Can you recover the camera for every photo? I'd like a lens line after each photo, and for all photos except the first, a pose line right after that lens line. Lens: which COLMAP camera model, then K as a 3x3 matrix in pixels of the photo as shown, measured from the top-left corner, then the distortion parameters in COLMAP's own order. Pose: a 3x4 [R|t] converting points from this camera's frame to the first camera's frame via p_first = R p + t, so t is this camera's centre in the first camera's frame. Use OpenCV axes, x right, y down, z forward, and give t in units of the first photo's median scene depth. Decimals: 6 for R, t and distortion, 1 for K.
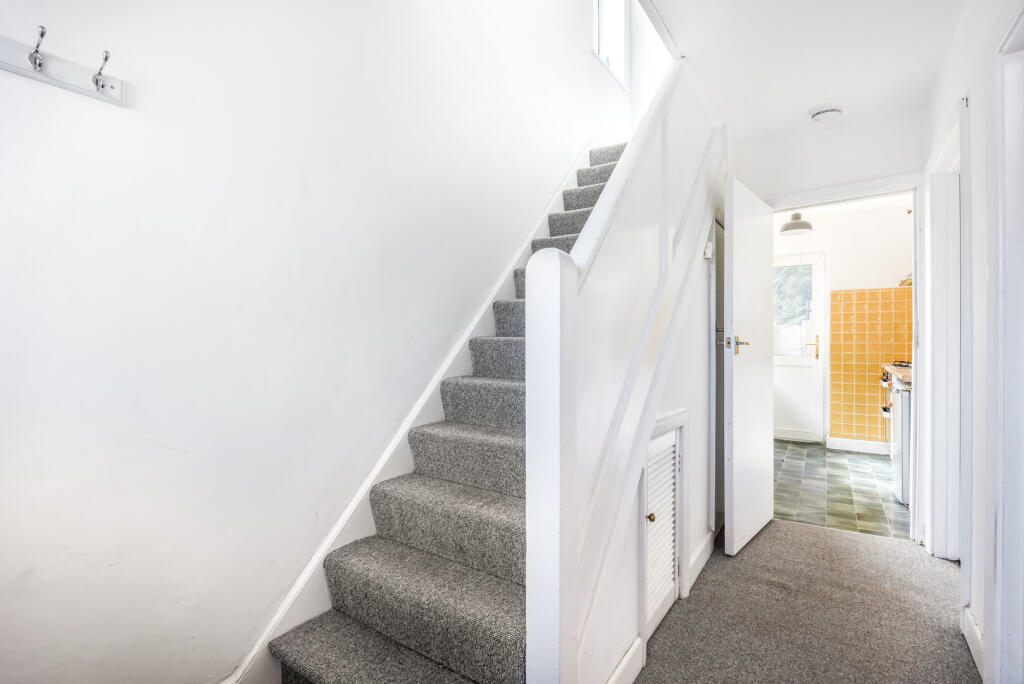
lens RADIAL K [[484.7, 0, 512.0], [0, 484.7, 342.0], [0, 0, 1]] dist [-0.000467, -0.000120]
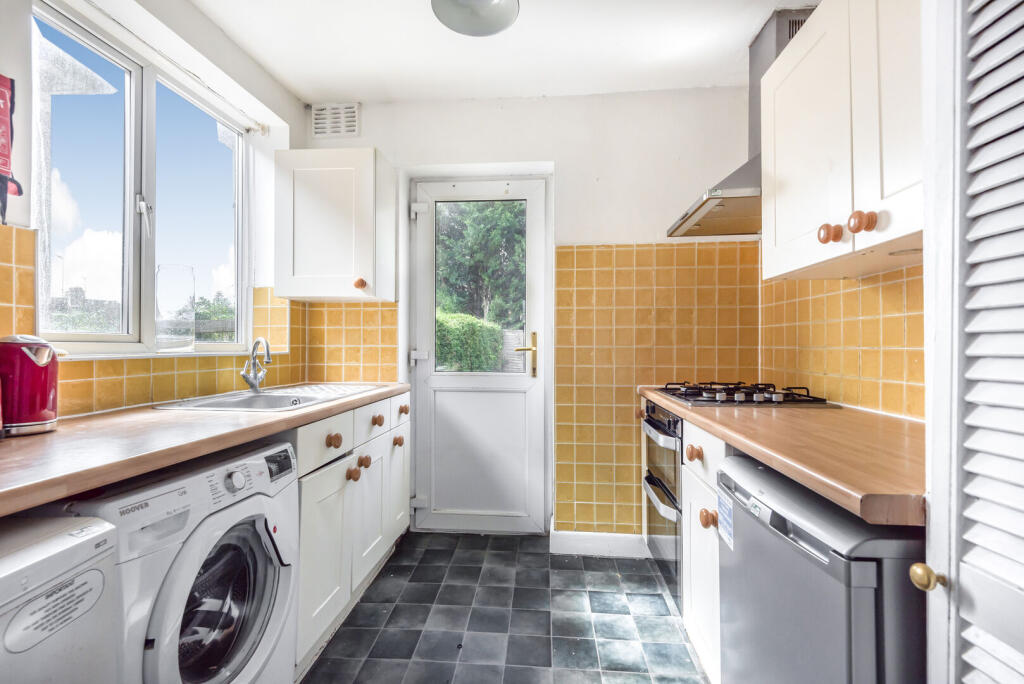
lens RADIAL K [[461.9, 0, 512.0], [0, 461.9, 342.0], [0, 0, 1]] dist [0.028108, -0.014039]
pose [[0.874320, 0.005482, 0.485320, 0.380094], [-0.000123, 0.999939, -0.011073, 0.002353], [-0.485351, 0.009622, 0.874267, 0.596182]]
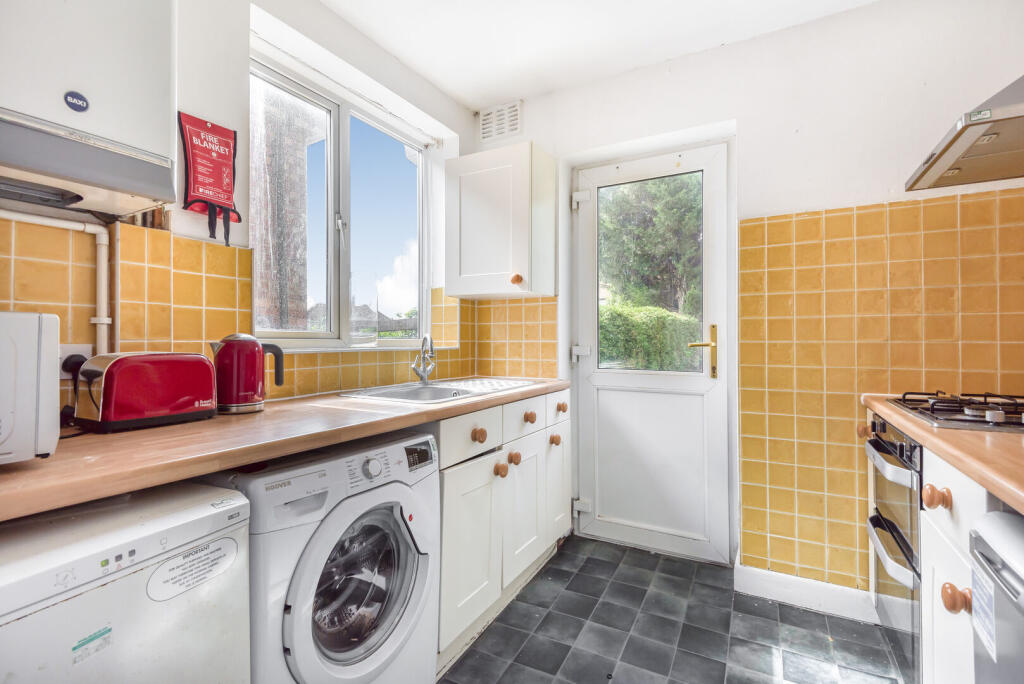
lens RADIAL K [[467.0, 0, 509.4], [0, 467.0, 335.5], [0, 0, 1]] dist [0.037545, -0.025572]
pose [[0.995956, 0.000550, 0.089845, 0.420659], [0.000748, 0.999896, -0.014408, 0.002079], [-0.089844, 0.014417, 0.995851, 0.609217]]
